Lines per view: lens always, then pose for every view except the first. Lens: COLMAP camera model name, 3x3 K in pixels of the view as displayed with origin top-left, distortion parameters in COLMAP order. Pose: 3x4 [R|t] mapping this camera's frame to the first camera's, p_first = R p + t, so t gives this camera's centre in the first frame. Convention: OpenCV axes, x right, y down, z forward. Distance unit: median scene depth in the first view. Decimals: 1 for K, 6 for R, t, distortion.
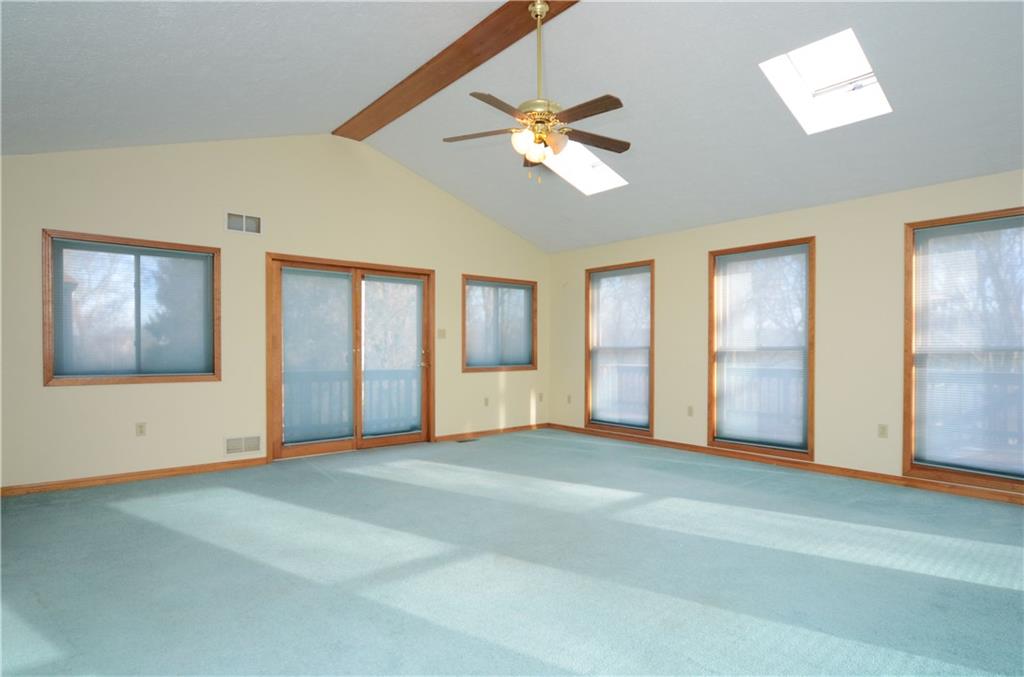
lens RADIAL K [[542.0, 0, 514.3], [0, 542.0, 354.0], [0, 0, 1]] dist [-0.014819, 0.000437]
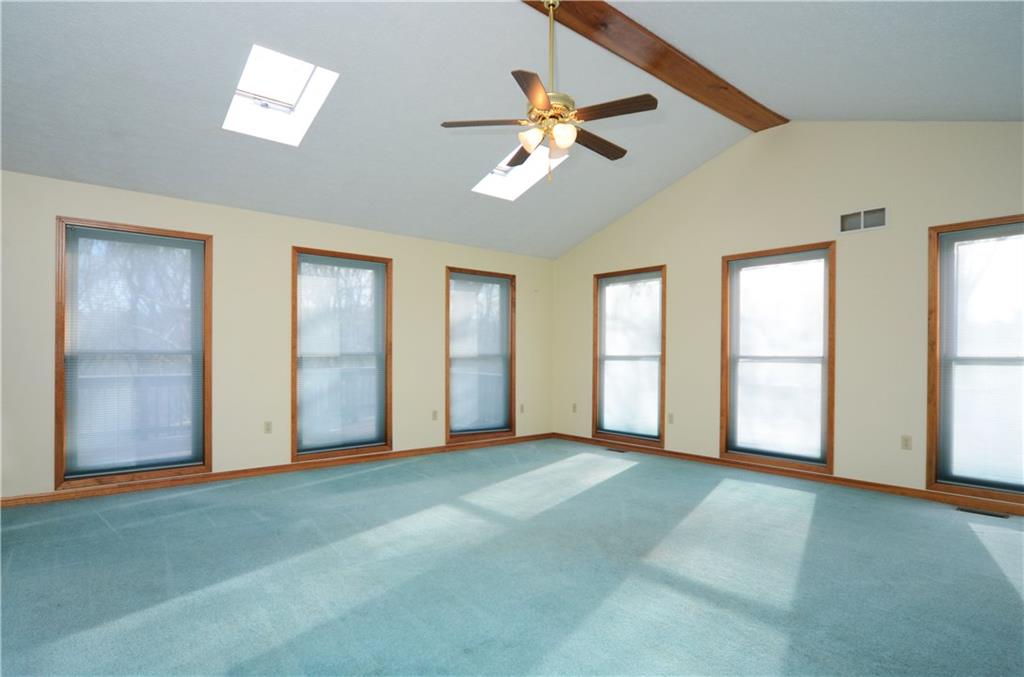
lens RADIAL K [[538.5, 0, 515.7], [0, 538.5, 356.4], [0, 0, 1]] dist [-0.000478, 0.000271]
pose [[0.003714, -0.004899, 0.999981, -0.533897], [0.001966, 0.999986, 0.004892, -0.009250], [-0.999991, 0.001947, 0.003724, 0.629583]]
